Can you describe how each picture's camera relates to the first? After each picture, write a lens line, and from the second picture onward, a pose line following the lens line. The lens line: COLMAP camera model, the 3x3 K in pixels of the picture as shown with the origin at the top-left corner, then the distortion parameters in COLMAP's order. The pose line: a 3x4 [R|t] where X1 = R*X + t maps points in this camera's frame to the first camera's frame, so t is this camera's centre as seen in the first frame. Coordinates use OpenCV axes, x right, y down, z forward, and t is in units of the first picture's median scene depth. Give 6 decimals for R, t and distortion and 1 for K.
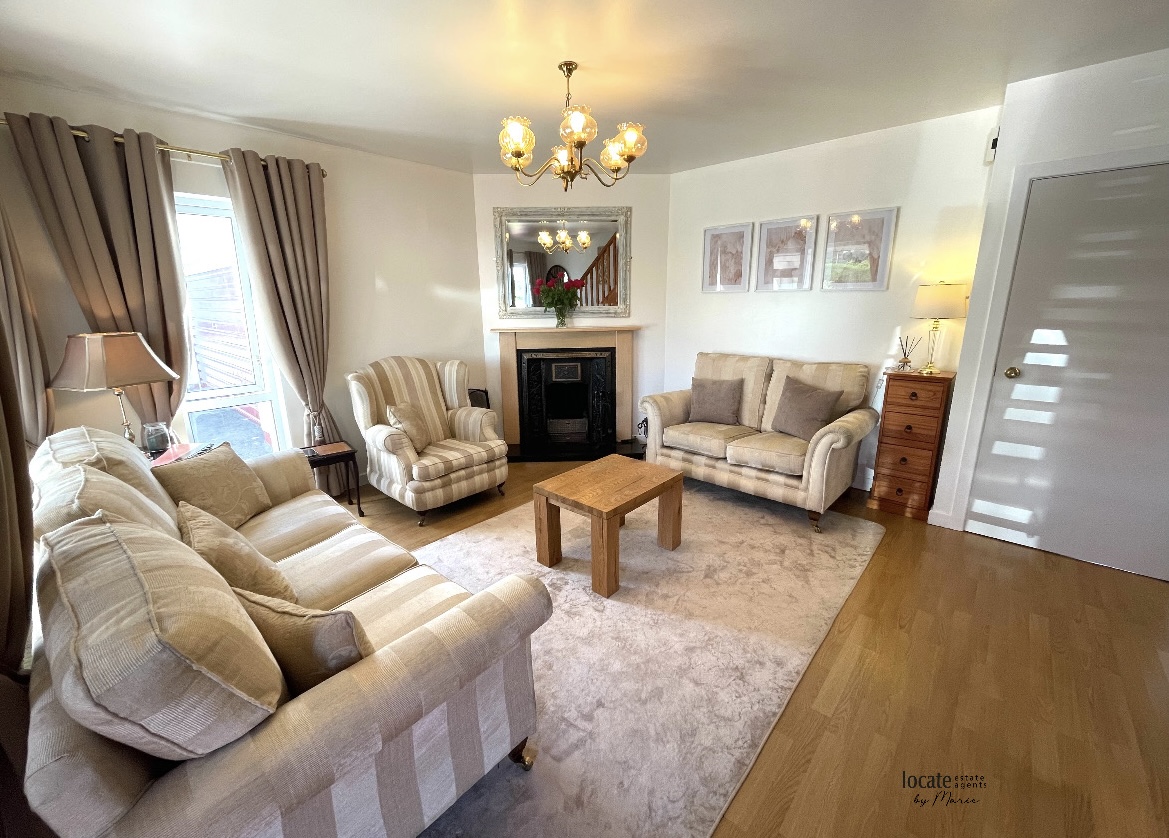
lens RADIAL K [[479.0, 0, 581.5], [0, 479.0, 412.2], [0, 0, 1]] dist [-0.003497, -0.000477]
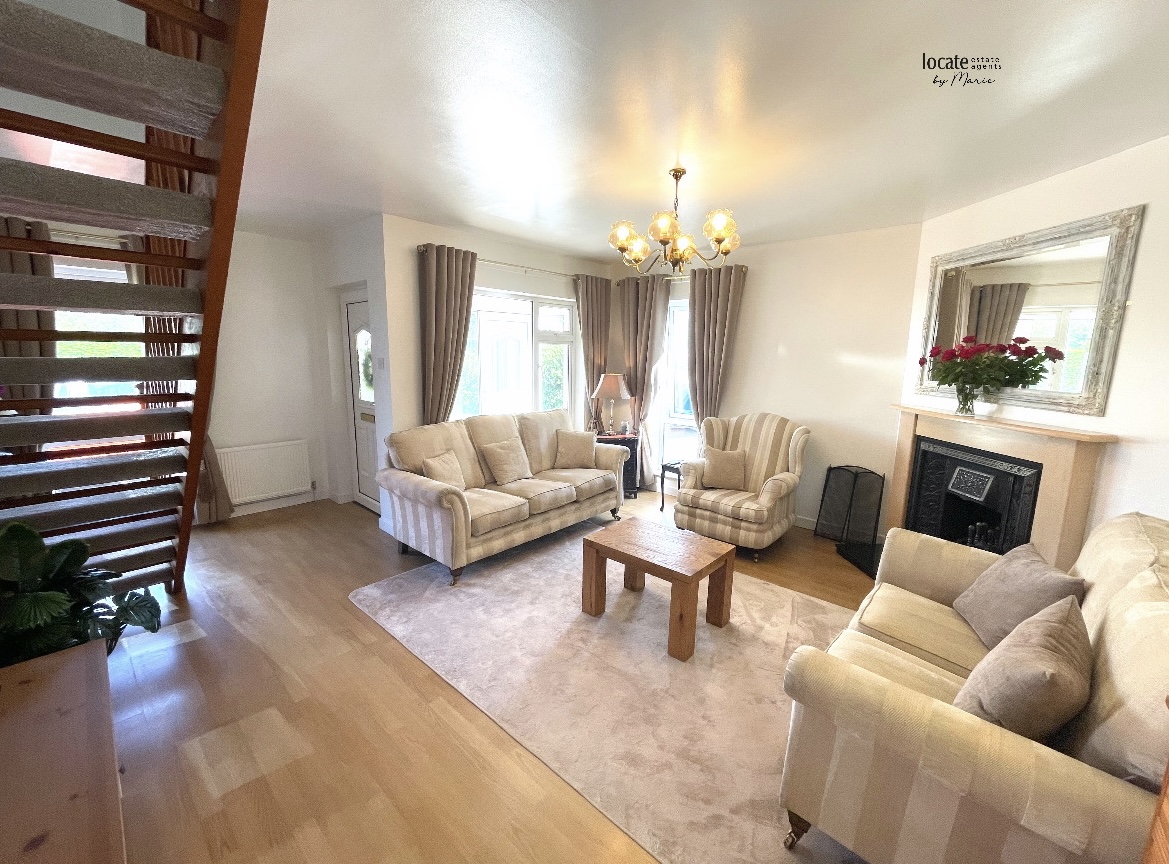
lens RADIAL K [[474.6, 0, 576.2], [0, 474.6, 430.8], [0, 0, 1]] dist [-0.004598, 0.000174]
pose [[-0.004864, 0.177721, -0.984069, 0.844375], [-0.248447, 0.953010, 0.173340, -0.183191], [0.968633, 0.245332, 0.039519, 0.603873]]
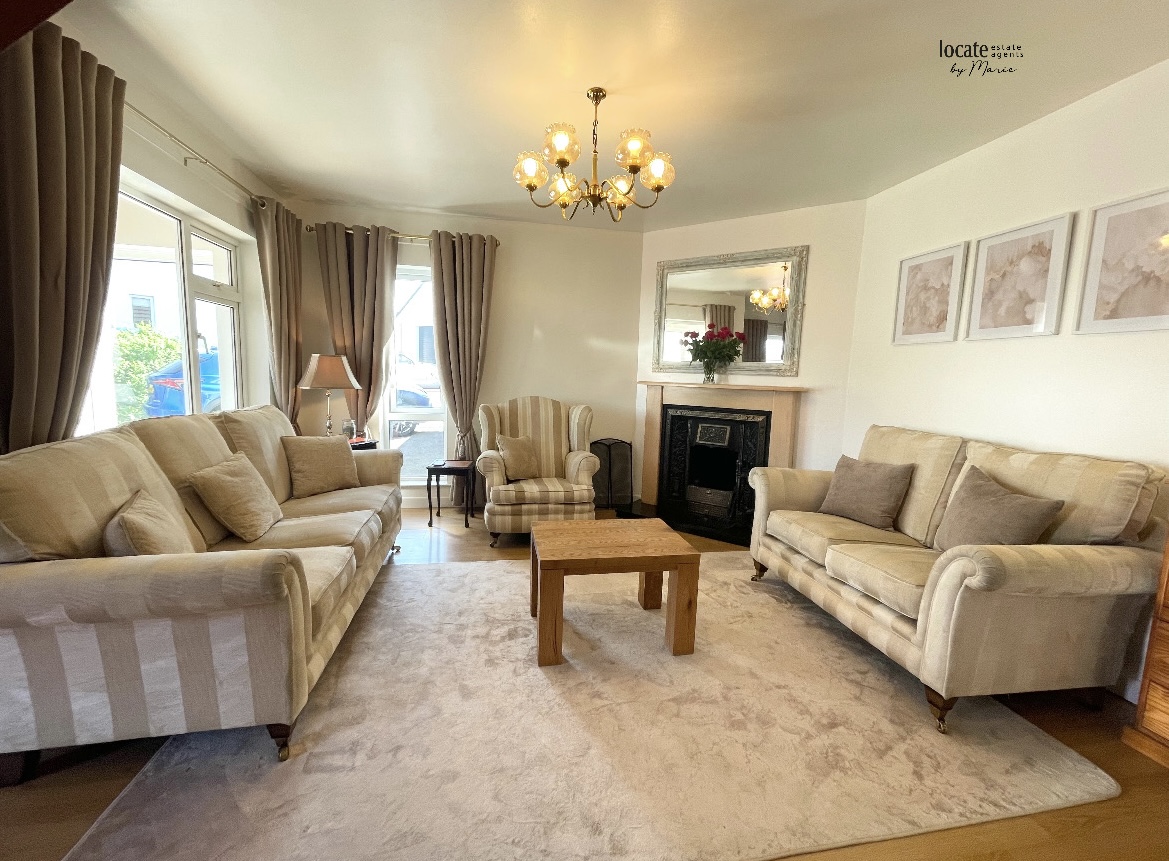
lens RADIAL K [[474.6, 0, 579.3], [0, 474.6, 430.3], [0, 0, 1]] dist [-0.004598, 0.000174]
pose [[0.792875, 0.110907, -0.599206, 0.415933], [-0.184489, 0.980841, -0.062574, 0.012538], [0.580786, 0.160161, 0.798145, 0.221425]]
